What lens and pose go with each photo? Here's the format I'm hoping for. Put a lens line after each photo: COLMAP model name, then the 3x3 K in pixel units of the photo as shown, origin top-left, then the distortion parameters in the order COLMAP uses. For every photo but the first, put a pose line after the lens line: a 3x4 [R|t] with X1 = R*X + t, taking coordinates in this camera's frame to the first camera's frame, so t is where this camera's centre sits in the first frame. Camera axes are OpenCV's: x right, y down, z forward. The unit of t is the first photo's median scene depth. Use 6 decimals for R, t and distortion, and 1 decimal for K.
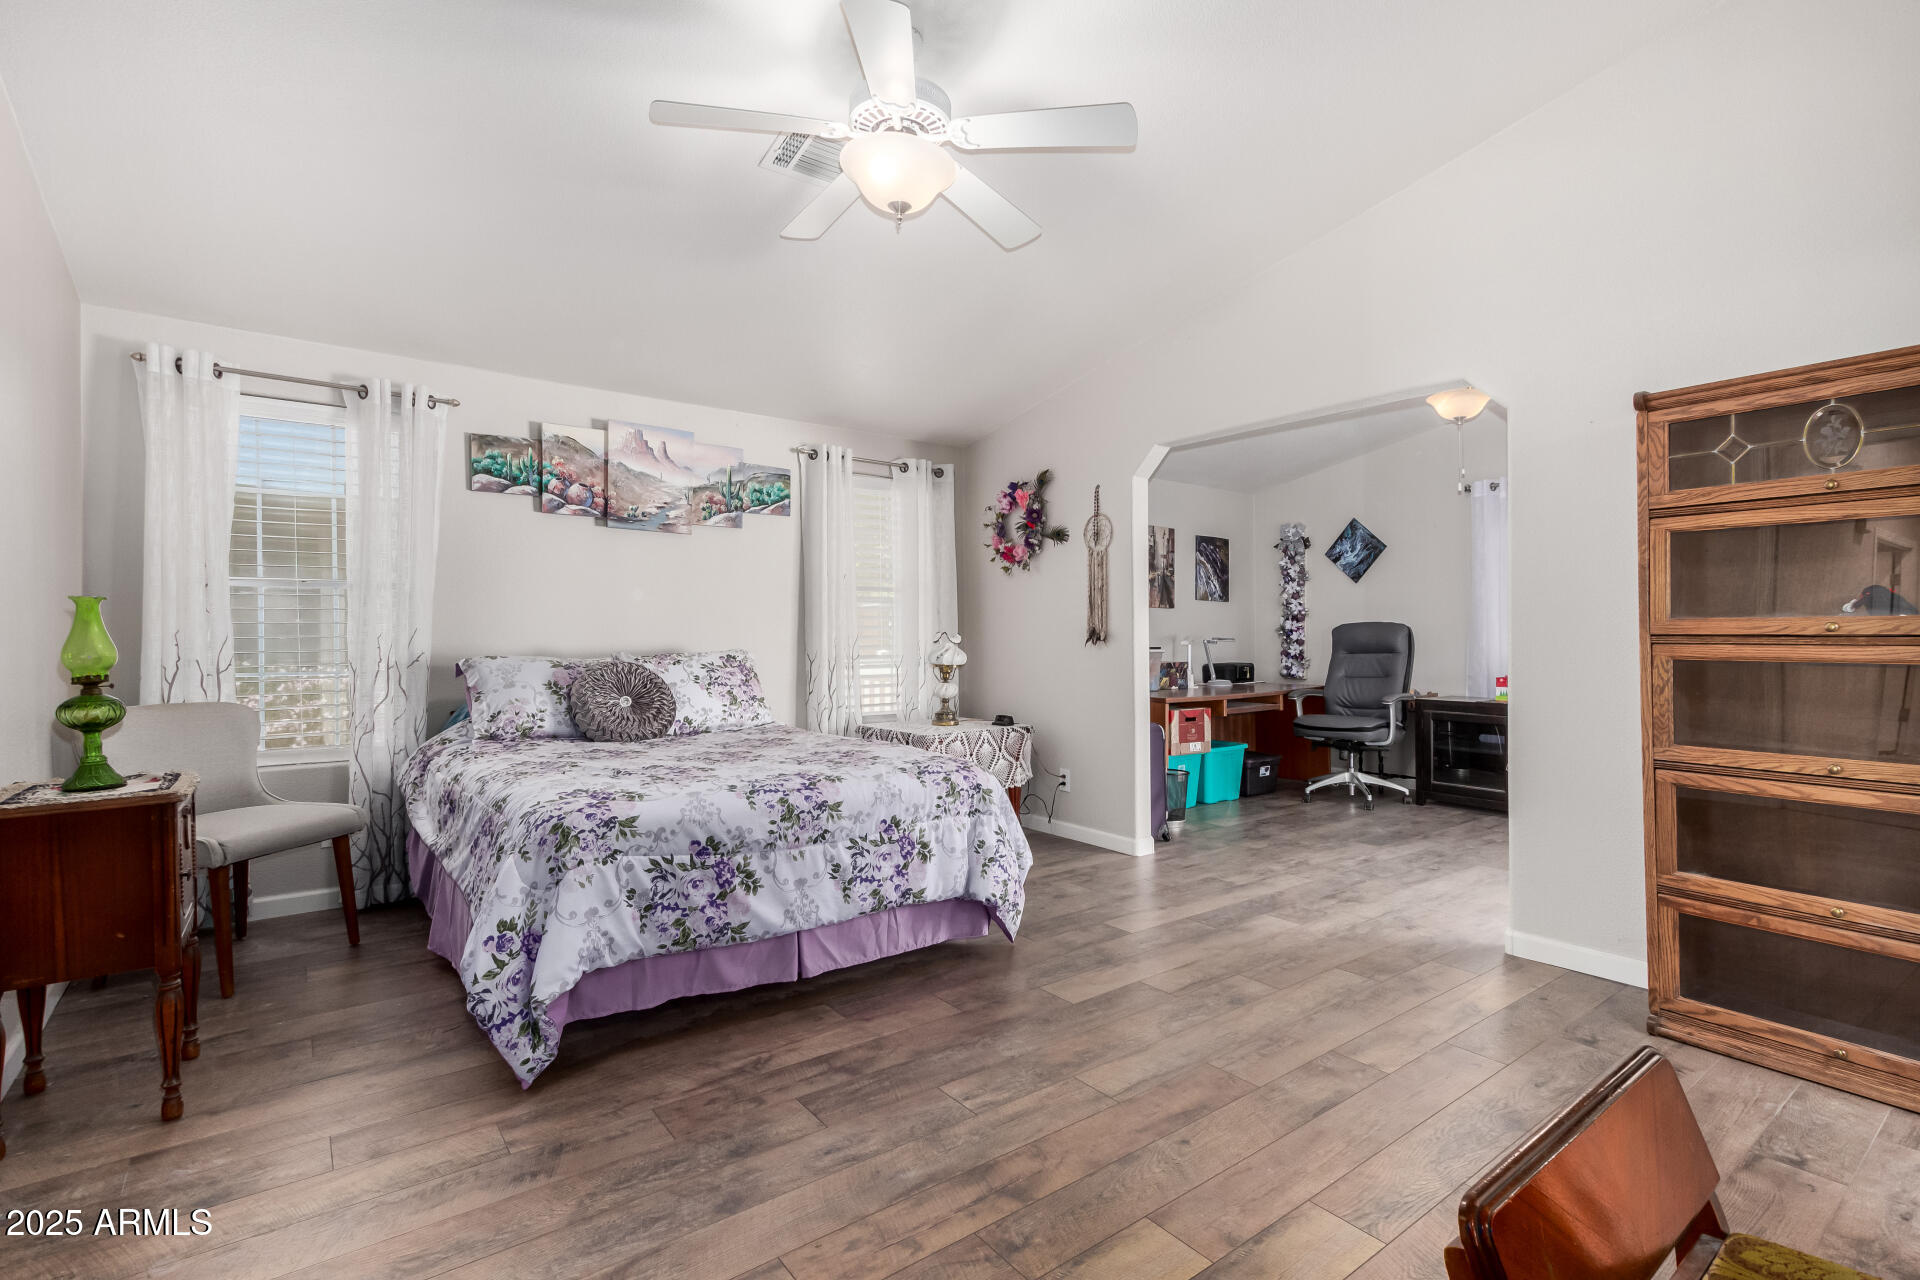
lens RADIAL K [[872.1, 0, 960.0], [0, 872.1, 640.0], [0, 0, 1]] dist [0.003527, 0.000117]
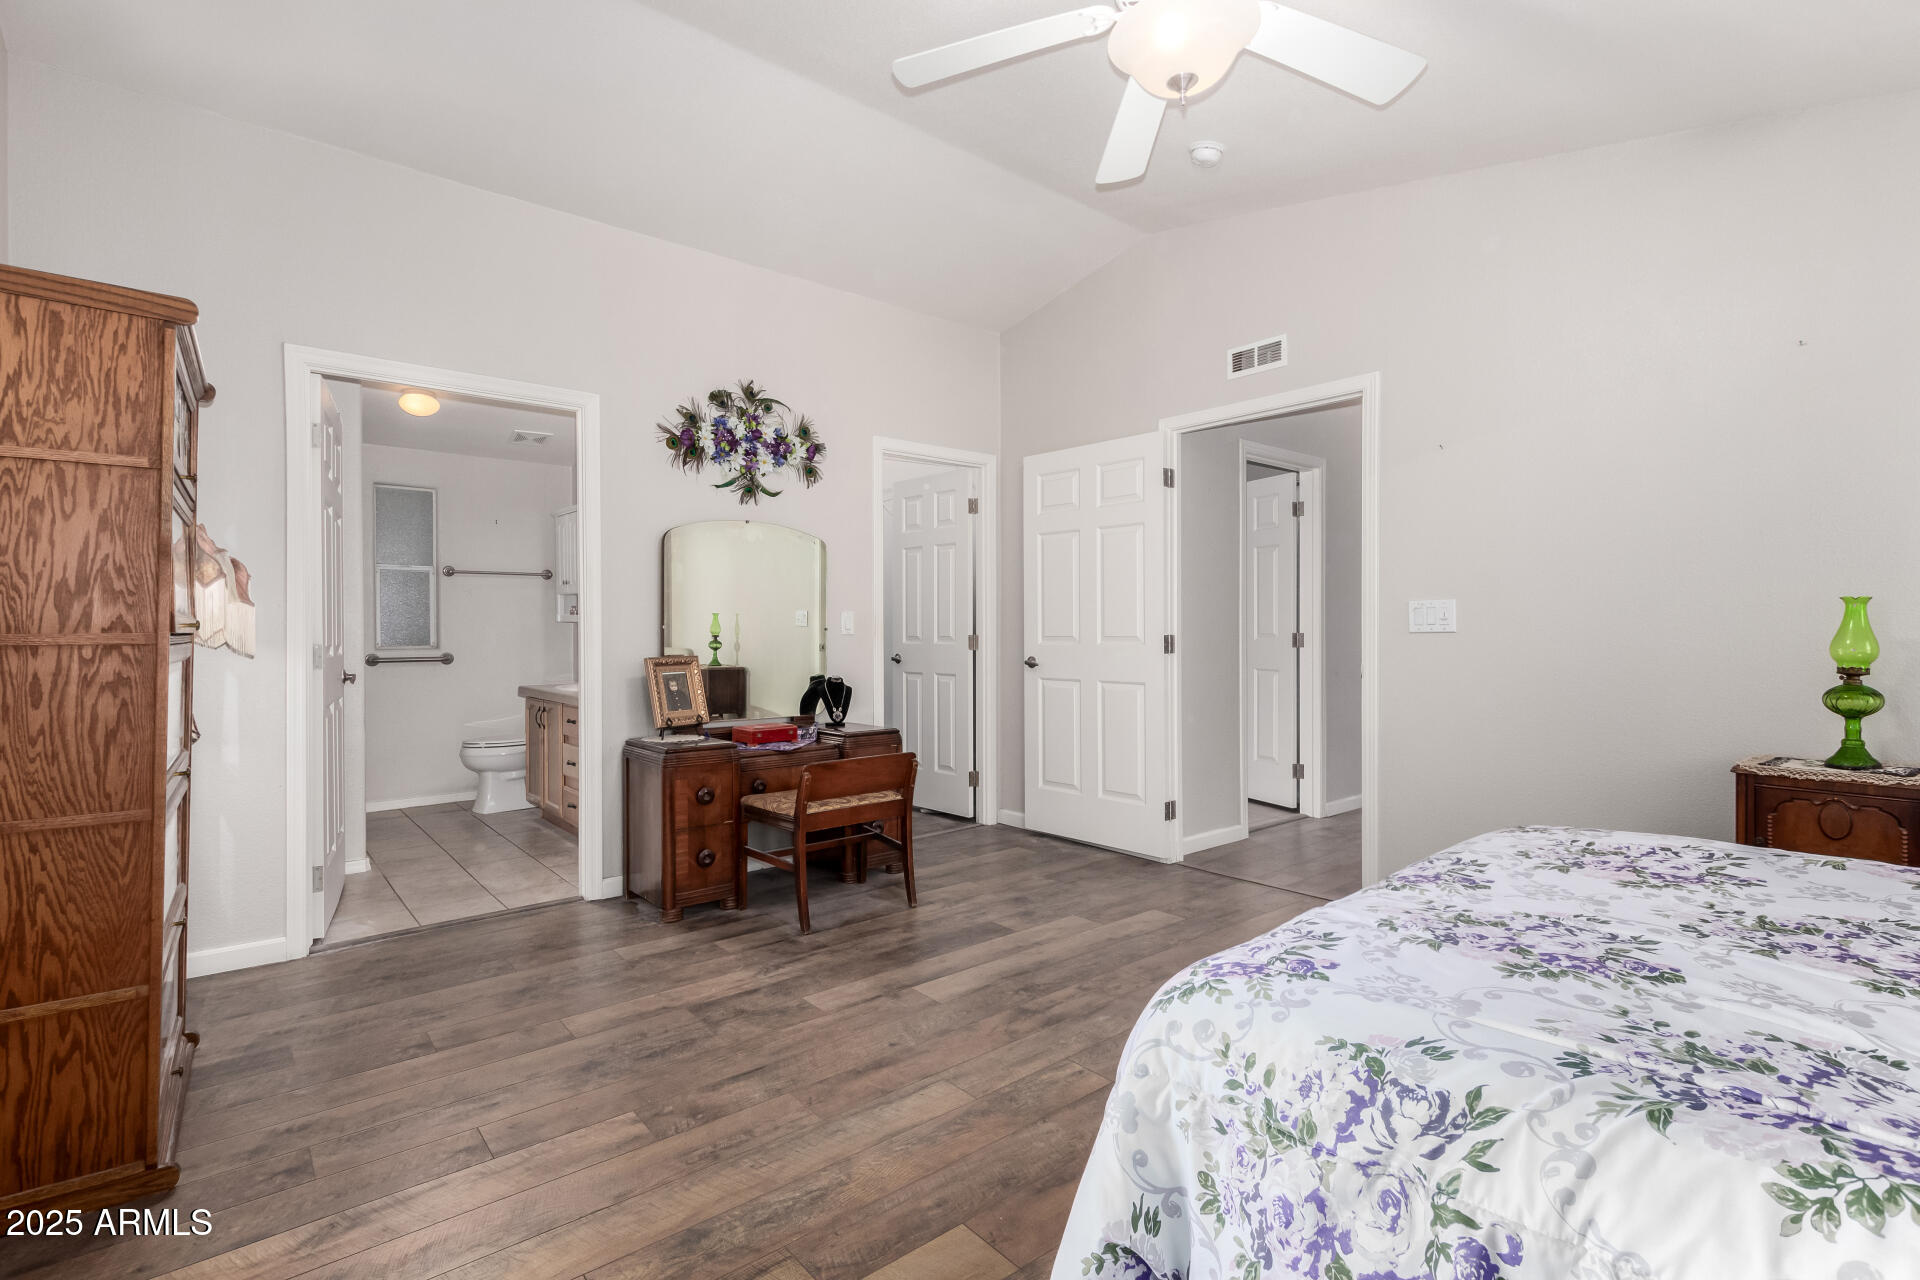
lens RADIAL K [[872.1, 0, 960.0], [0, 872.1, 640.0], [0, 0, 1]] dist [0.003527, 0.000117]
pose [[-0.997771, -0.000165, -0.066726, 0.222724], [0.001056, 0.999833, -0.018259, 0.023940], [0.066718, -0.018289, -0.997604, 2.042844]]
